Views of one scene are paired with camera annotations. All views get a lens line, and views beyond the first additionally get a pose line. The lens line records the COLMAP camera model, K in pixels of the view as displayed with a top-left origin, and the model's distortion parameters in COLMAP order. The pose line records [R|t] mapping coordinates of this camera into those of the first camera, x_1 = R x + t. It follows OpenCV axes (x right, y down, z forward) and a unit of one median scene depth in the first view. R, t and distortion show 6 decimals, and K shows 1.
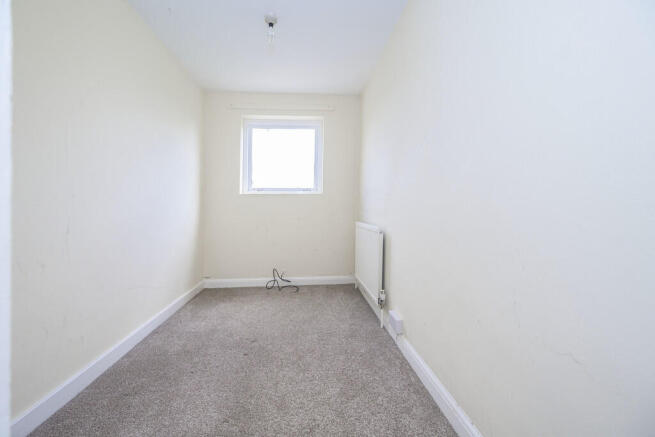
lens RADIAL K [[262.7, 0, 326.7], [0, 262.7, 217.2], [0, 0, 1]] dist [0.003795, 0.000155]
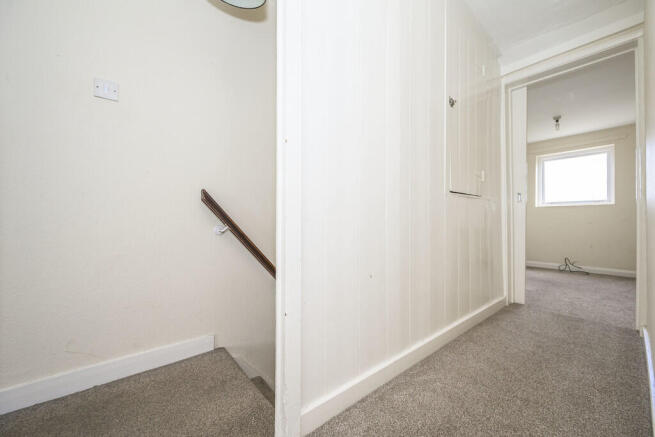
lens RADIAL K [[262.7, 0, 327.6], [0, 262.7, 216.7], [0, 0, 1]] dist [0.003795, 0.000155]
pose [[0.561085, -0.013118, -0.827654, 0.257134], [0.004489, 0.999908, -0.012805, -0.017280], [0.827746, 0.003469, 0.561092, -0.865072]]
